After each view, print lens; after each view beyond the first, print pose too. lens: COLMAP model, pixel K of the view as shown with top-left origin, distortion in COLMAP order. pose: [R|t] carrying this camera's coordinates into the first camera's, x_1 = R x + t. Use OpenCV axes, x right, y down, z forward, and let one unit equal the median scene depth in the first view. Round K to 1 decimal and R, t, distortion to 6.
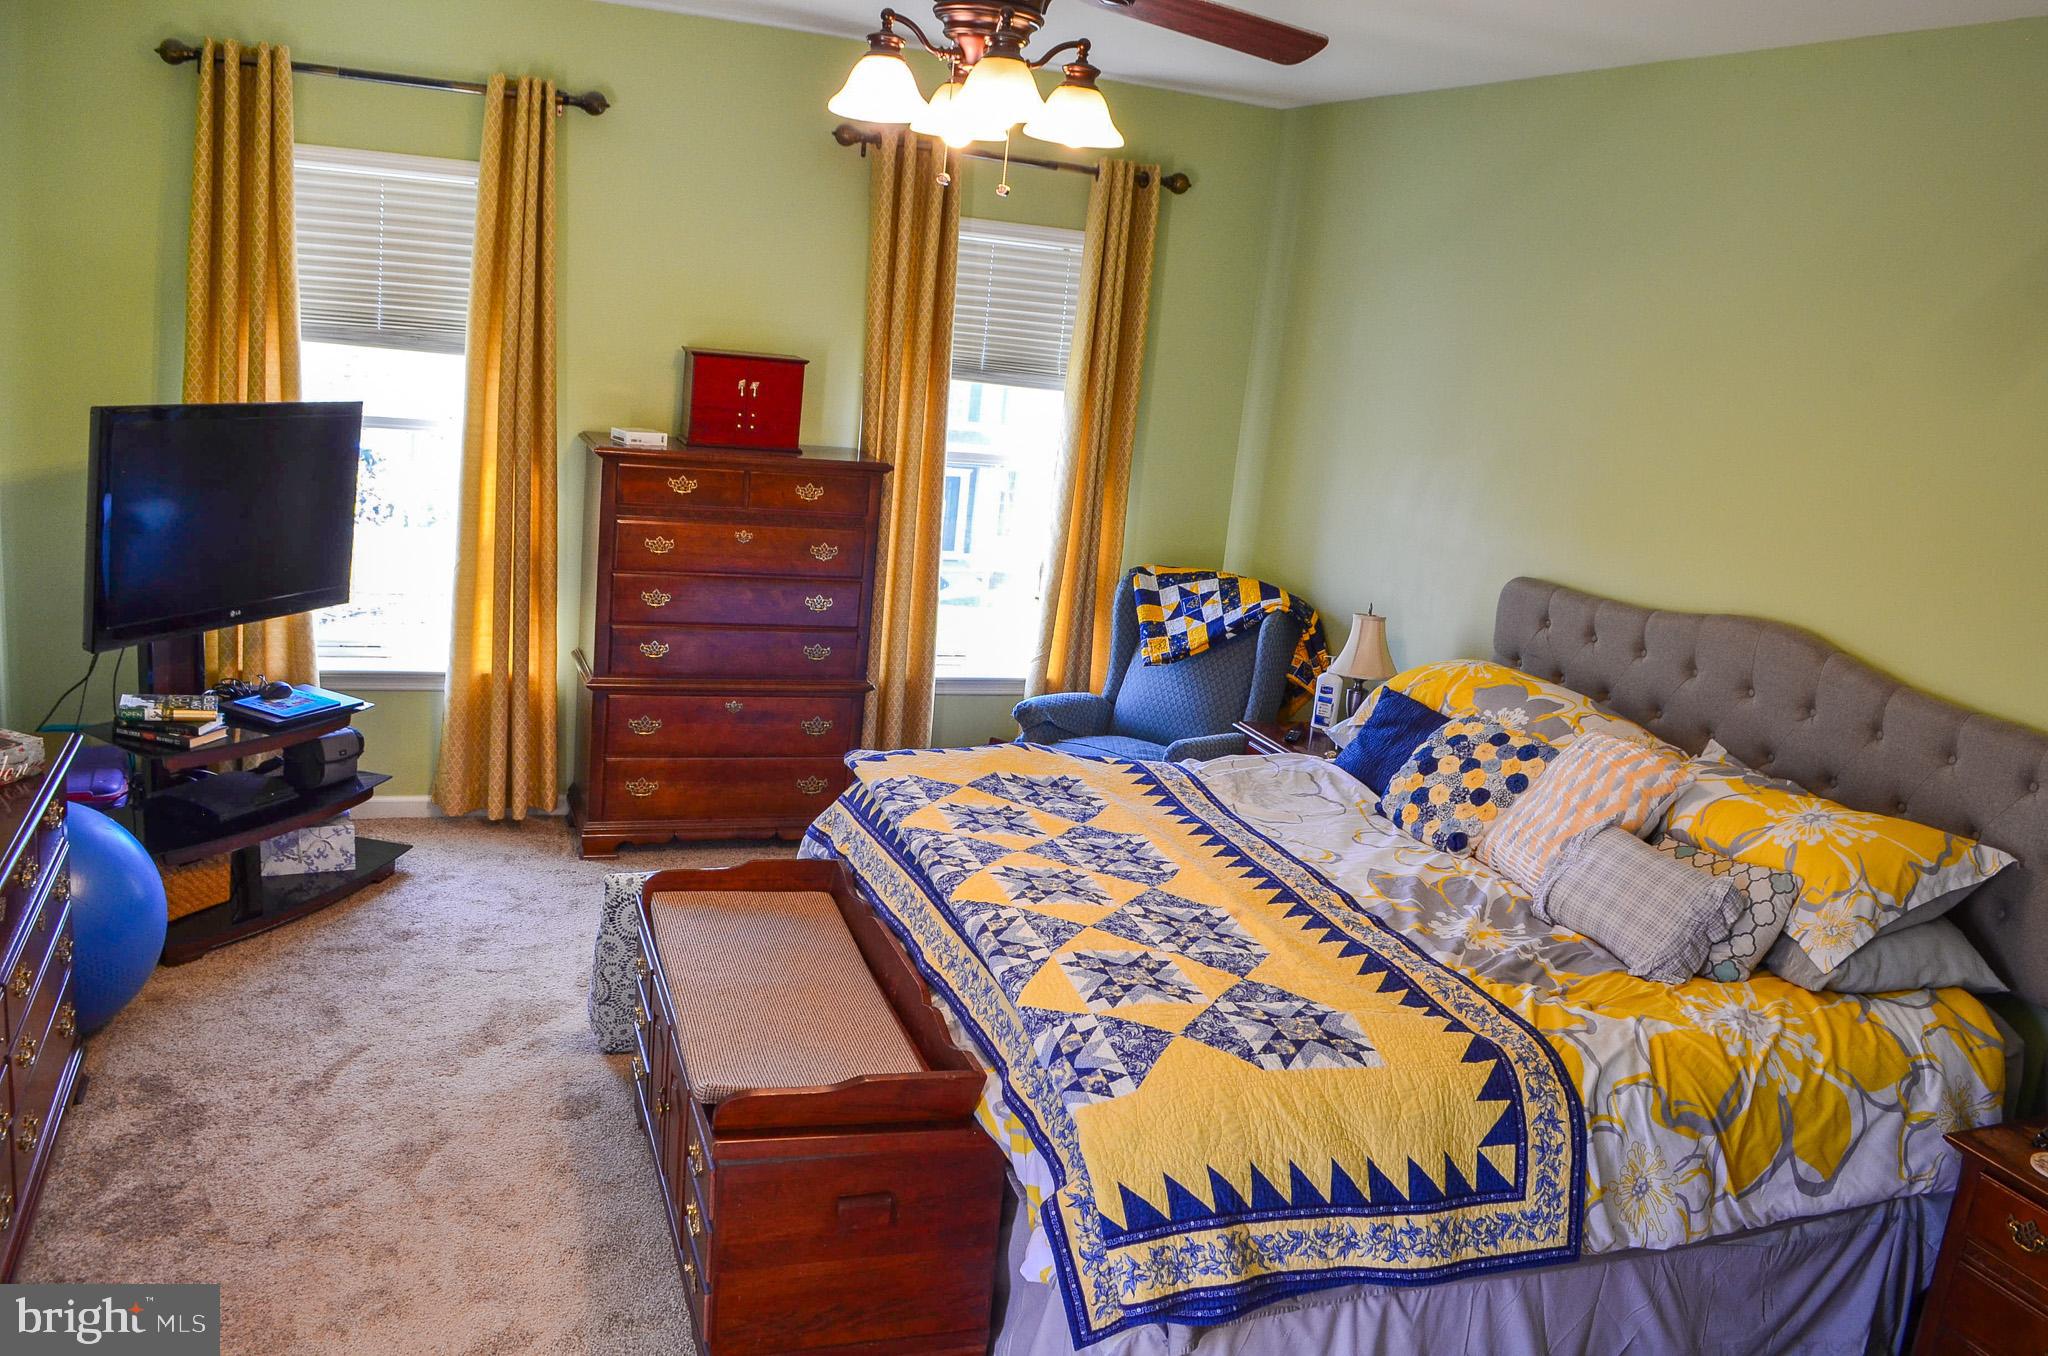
lens RADIAL K [[1620.0, 0, 1056.3], [0, 1620.0, 700.6], [0, 0, 1]] dist [-0.086531, 0.018766]
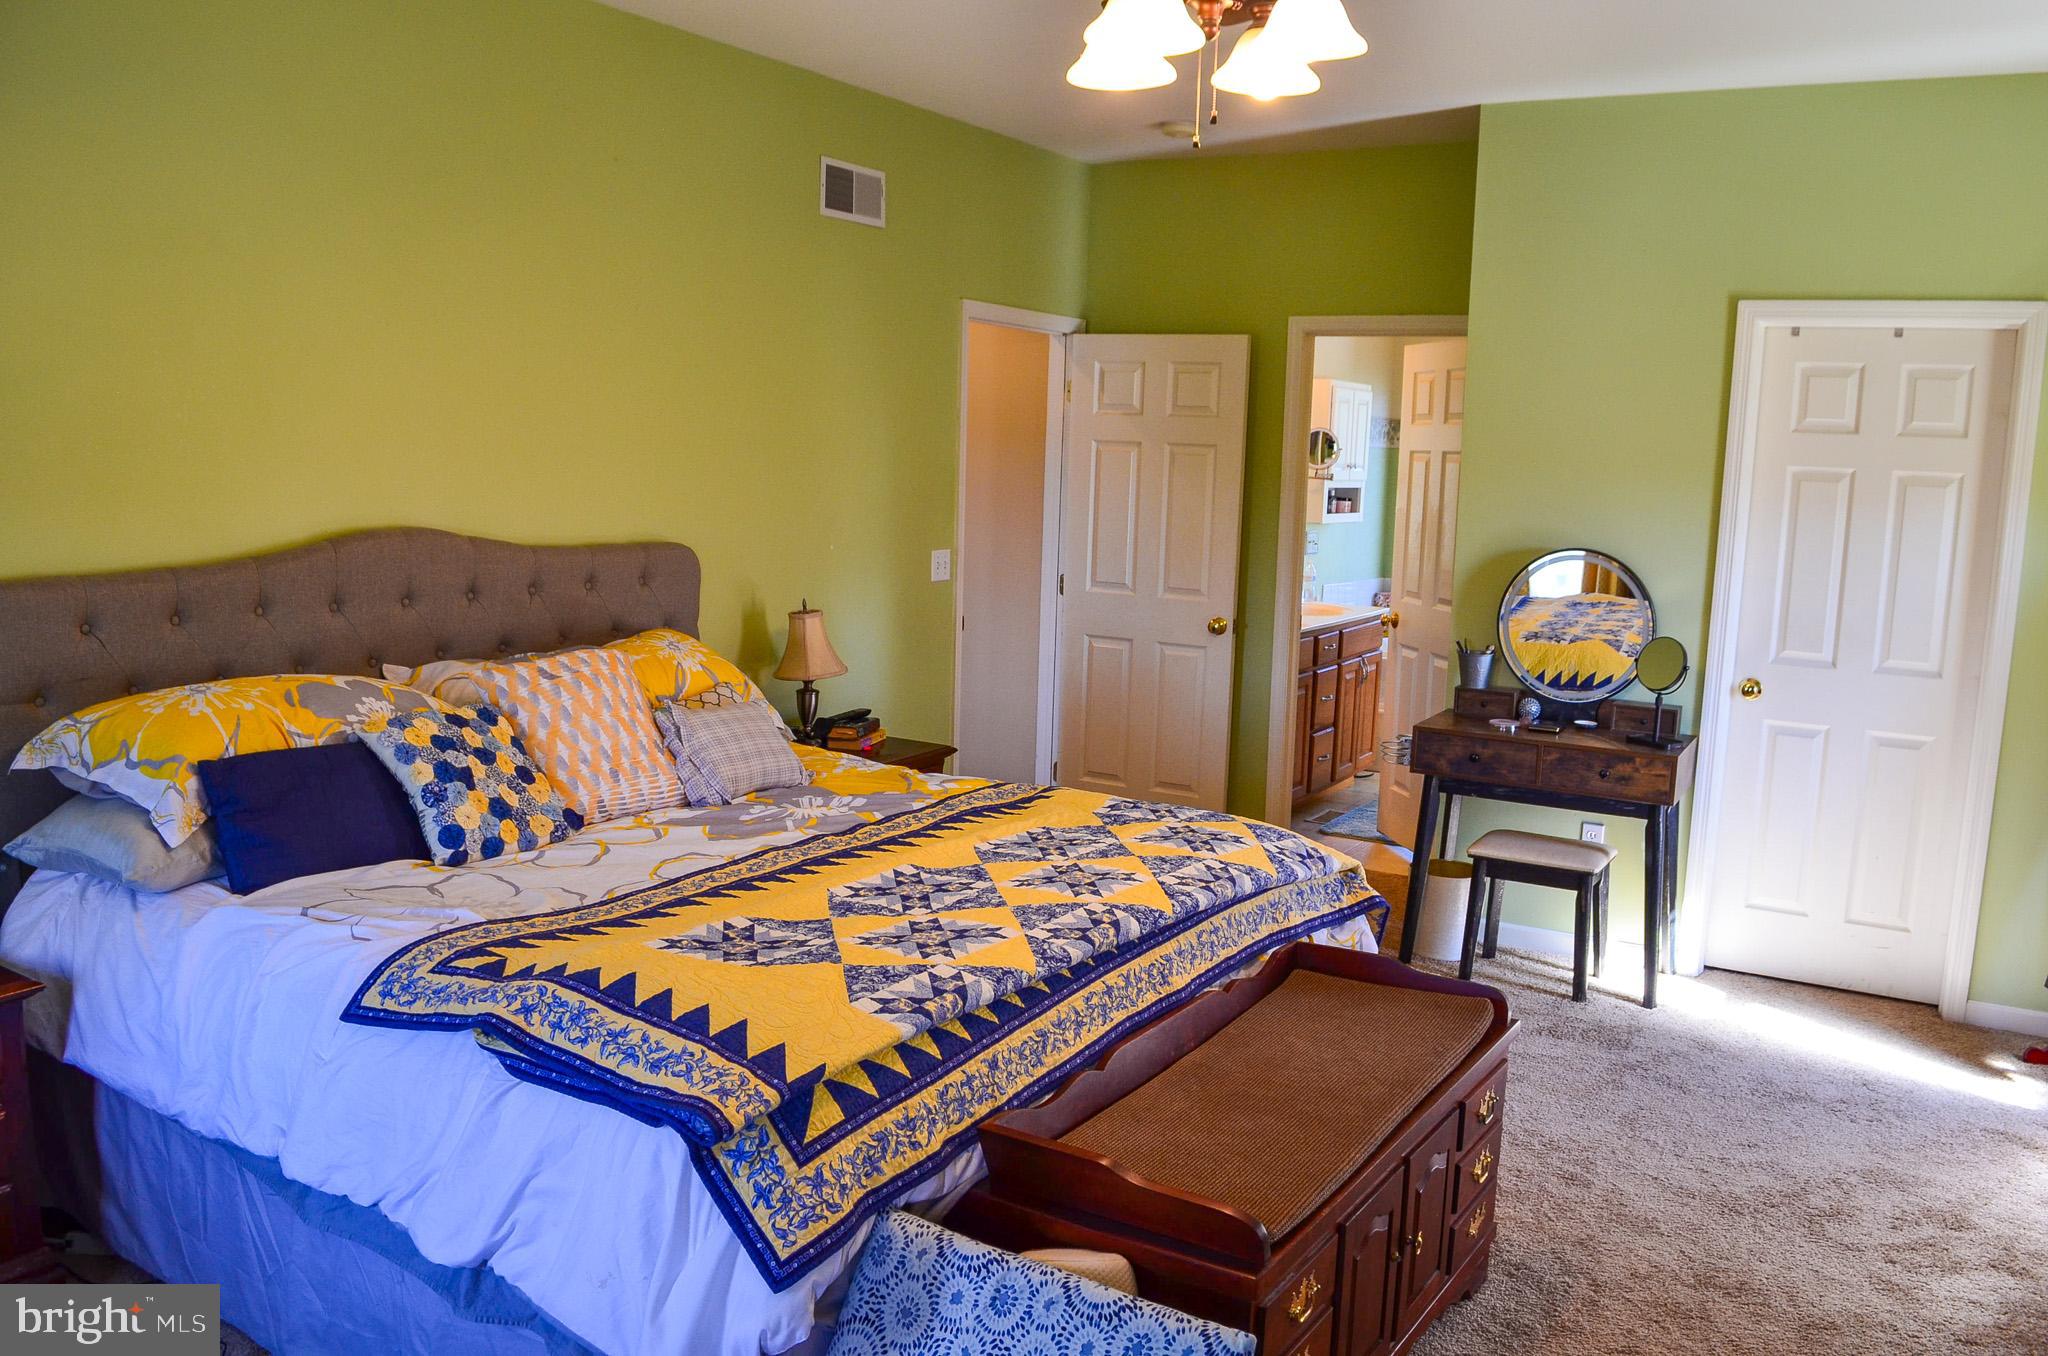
lens RADIAL K [[1620.0, 0, 1056.3], [0, 1620.0, 700.6], [0, 0, 1]] dist [-0.086531, 0.018766]
pose [[-0.604668, -0.241364, 0.759026, -0.812376], [0.090463, 0.925999, 0.366527, -0.389891], [-0.791324, 0.290291, -0.538088, 1.753162]]
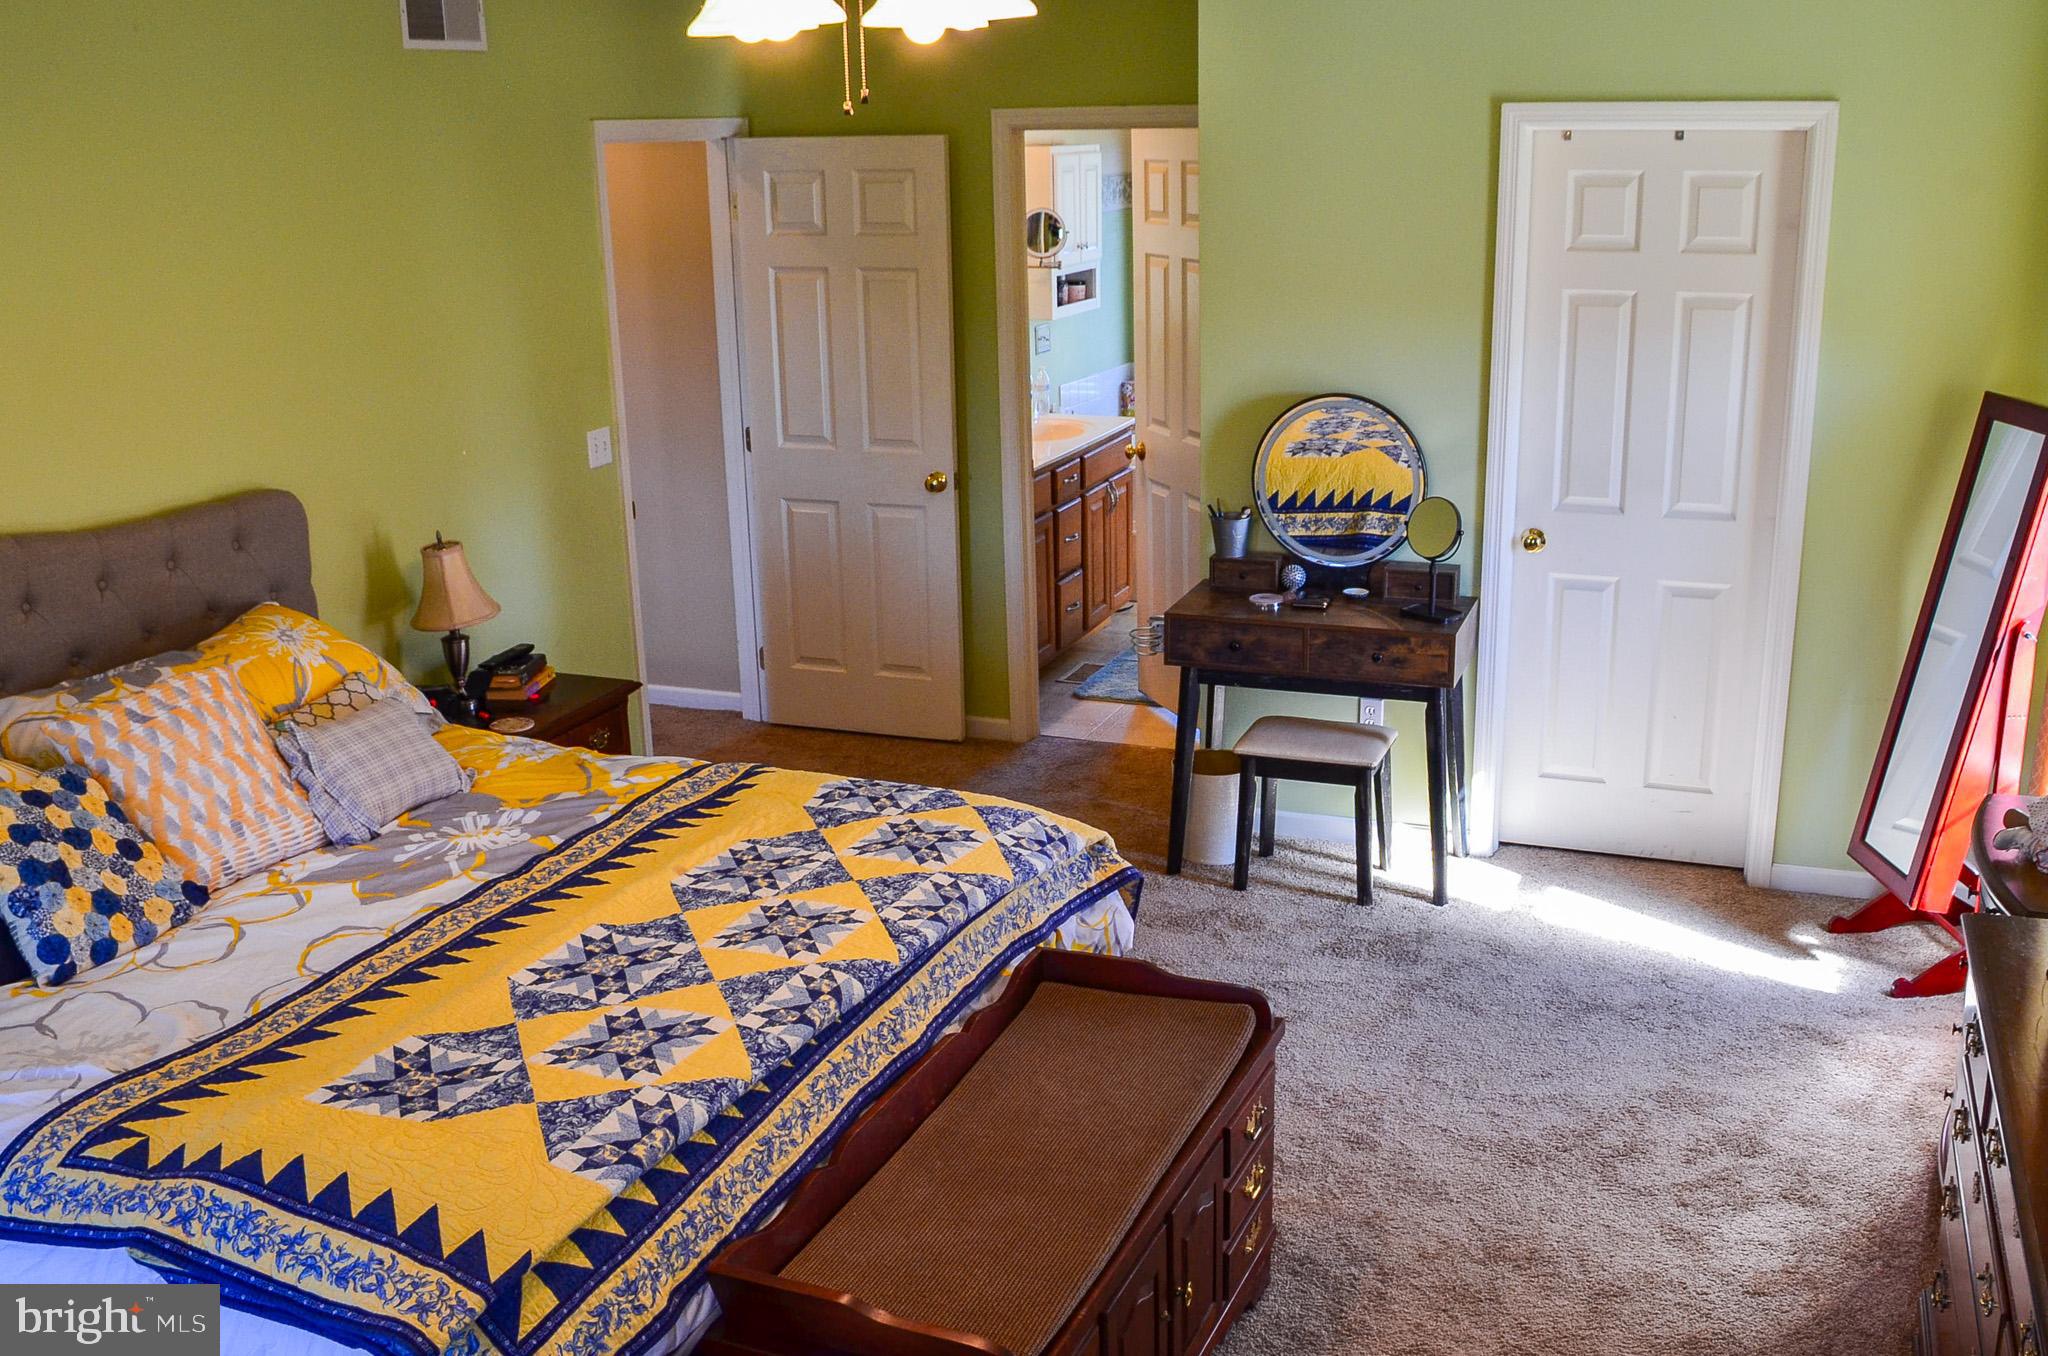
lens RADIAL K [[1937.6, 0, 1070.4], [0, 1937.6, 708.1], [0, 0, 1]] dist [-0.087870, 0.020722]
pose [[-0.731958, -0.283710, 0.619472, -0.829598], [0.100795, 0.854092, 0.510261, -0.571391], [-0.673853, 0.435930, -0.596563, 1.712185]]
